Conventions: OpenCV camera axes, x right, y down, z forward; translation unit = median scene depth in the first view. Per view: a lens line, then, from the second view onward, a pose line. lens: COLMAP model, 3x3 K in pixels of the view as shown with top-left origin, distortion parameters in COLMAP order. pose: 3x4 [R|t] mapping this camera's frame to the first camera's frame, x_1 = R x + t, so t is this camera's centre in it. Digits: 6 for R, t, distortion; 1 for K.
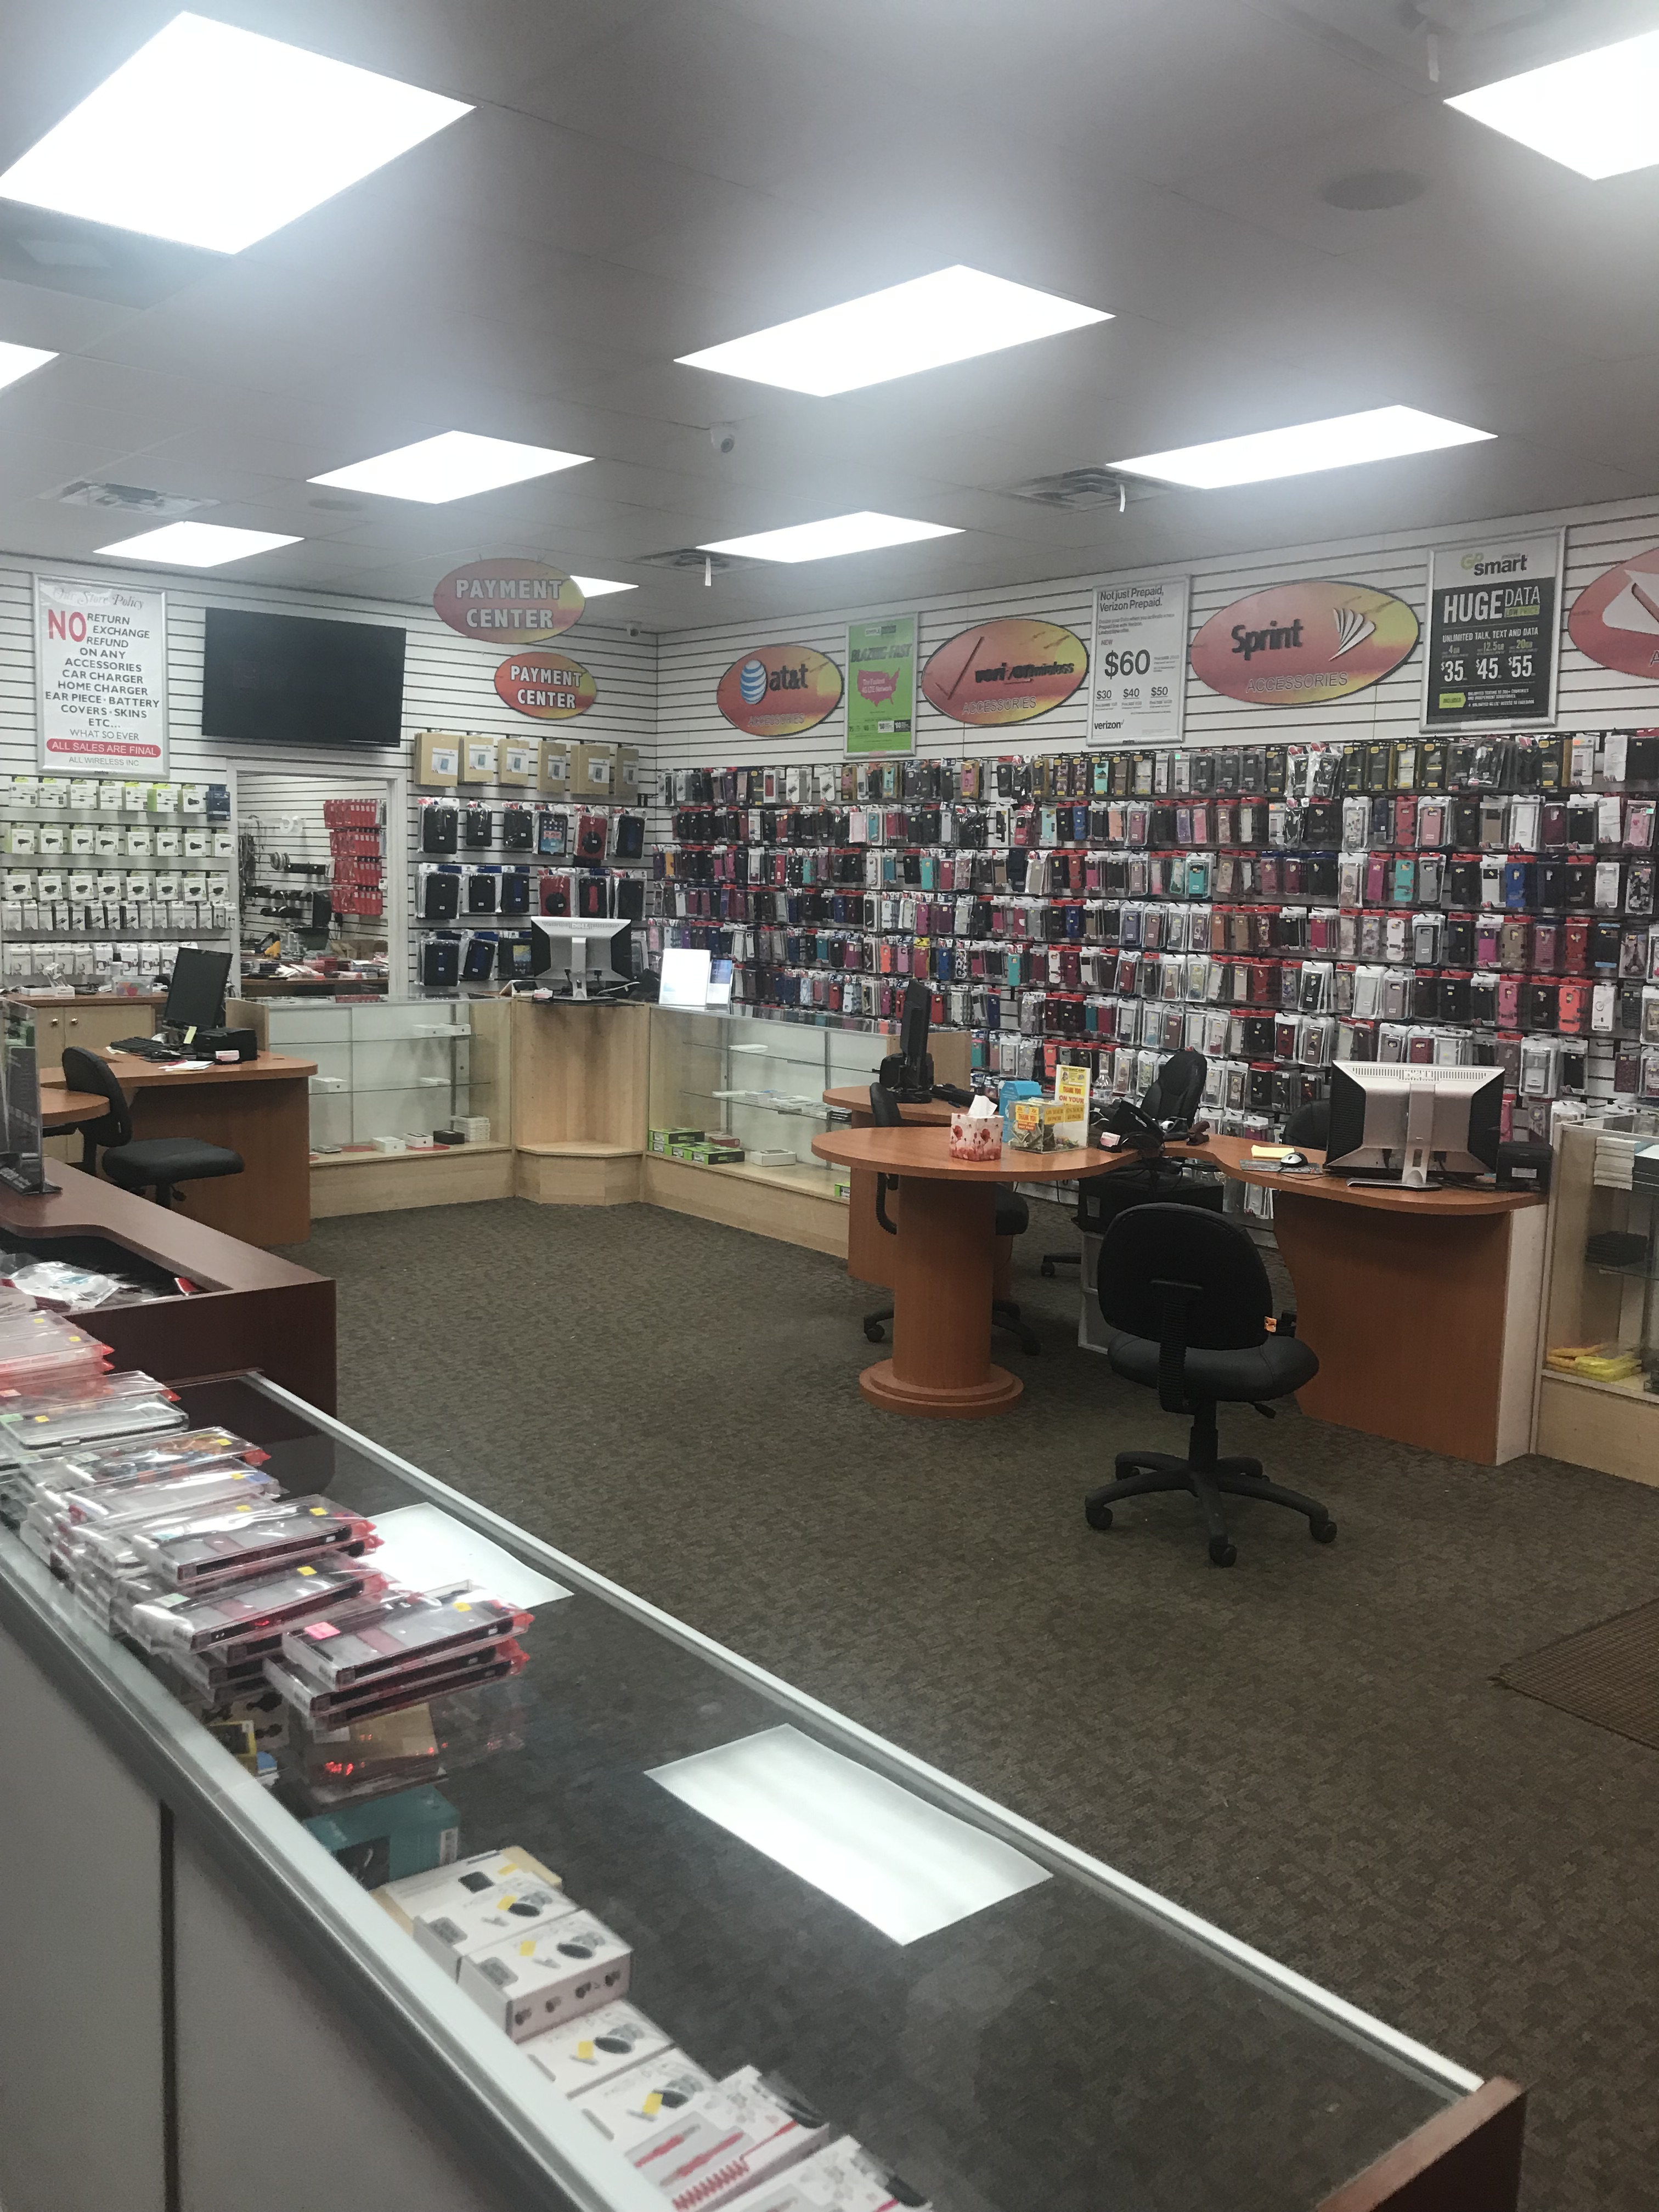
lens RADIAL K [[1819.2, 0, 831.4], [0, 1819.2, 1104.5], [0, 0, 1]] dist [0.004440, 0.000472]
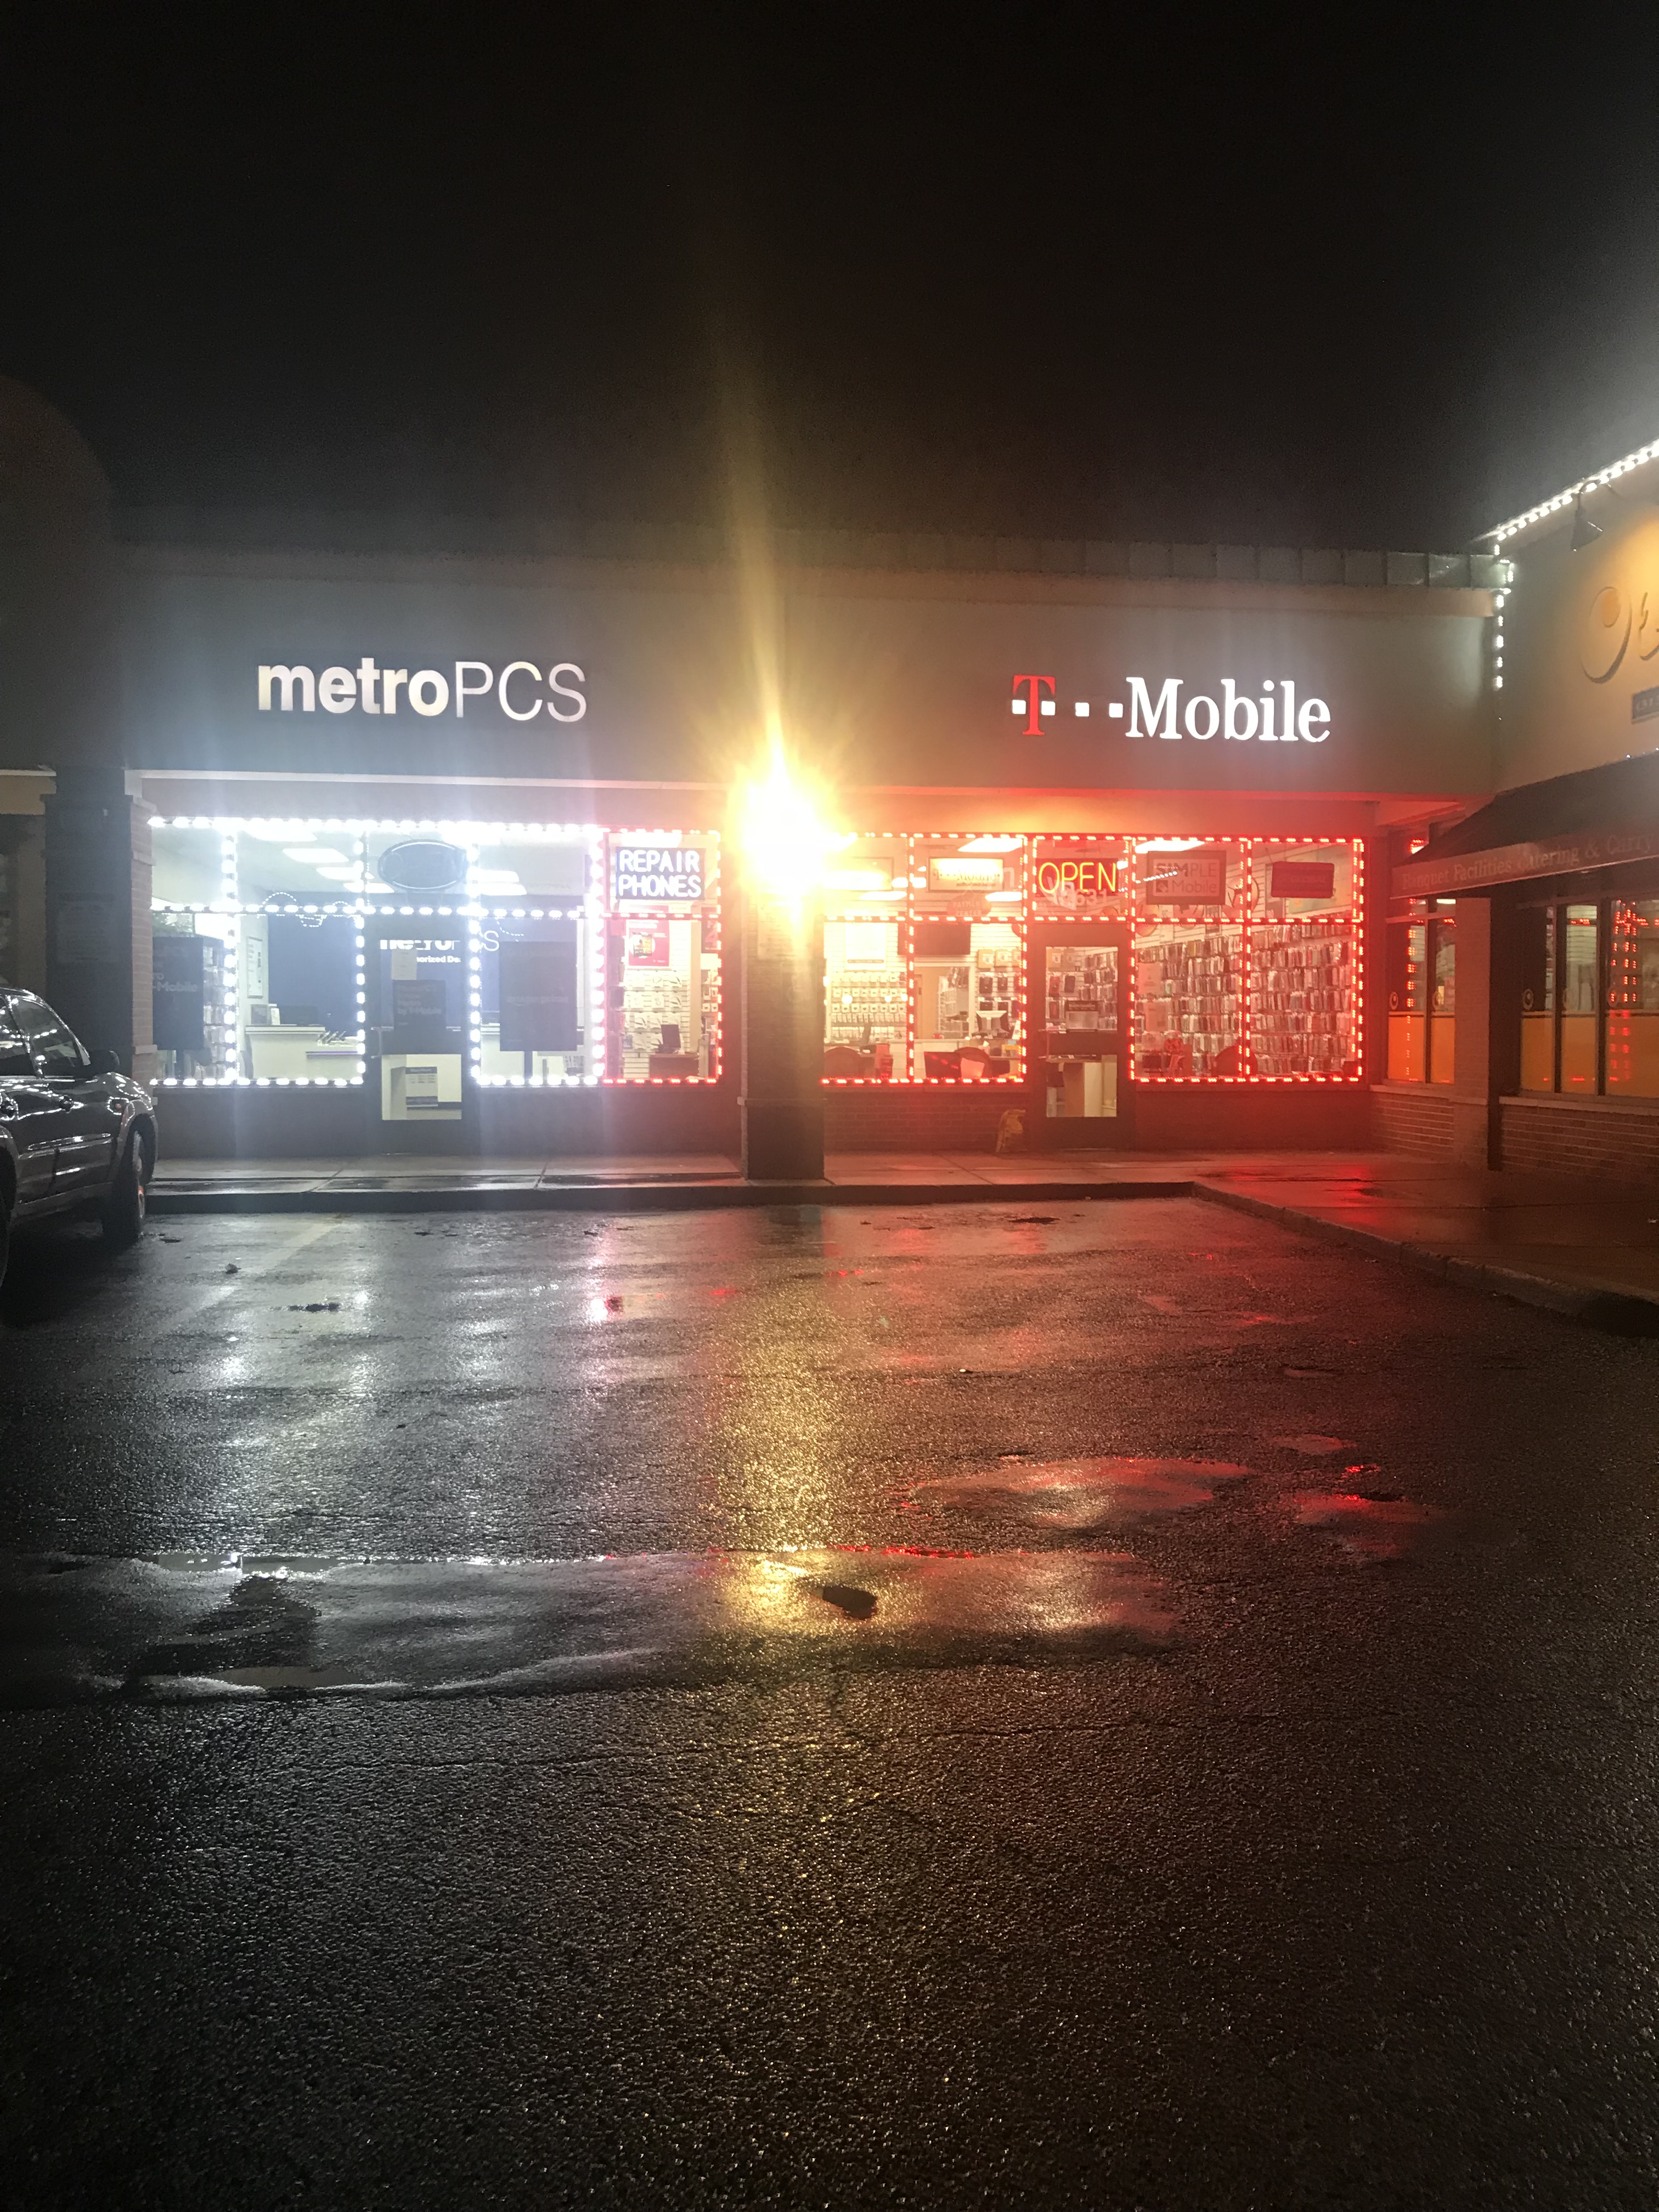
lens RADIAL K [[1819.2, 0, 828.4], [0, 1819.2, 1105.1], [0, 0, 1]] dist [0.004440, 0.000472]
pose [[0.835714, -0.012765, -0.549016, 1.083328], [-0.034293, 0.996566, -0.075372, 0.241563], [0.548093, 0.081817, 0.832407, -1.379550]]
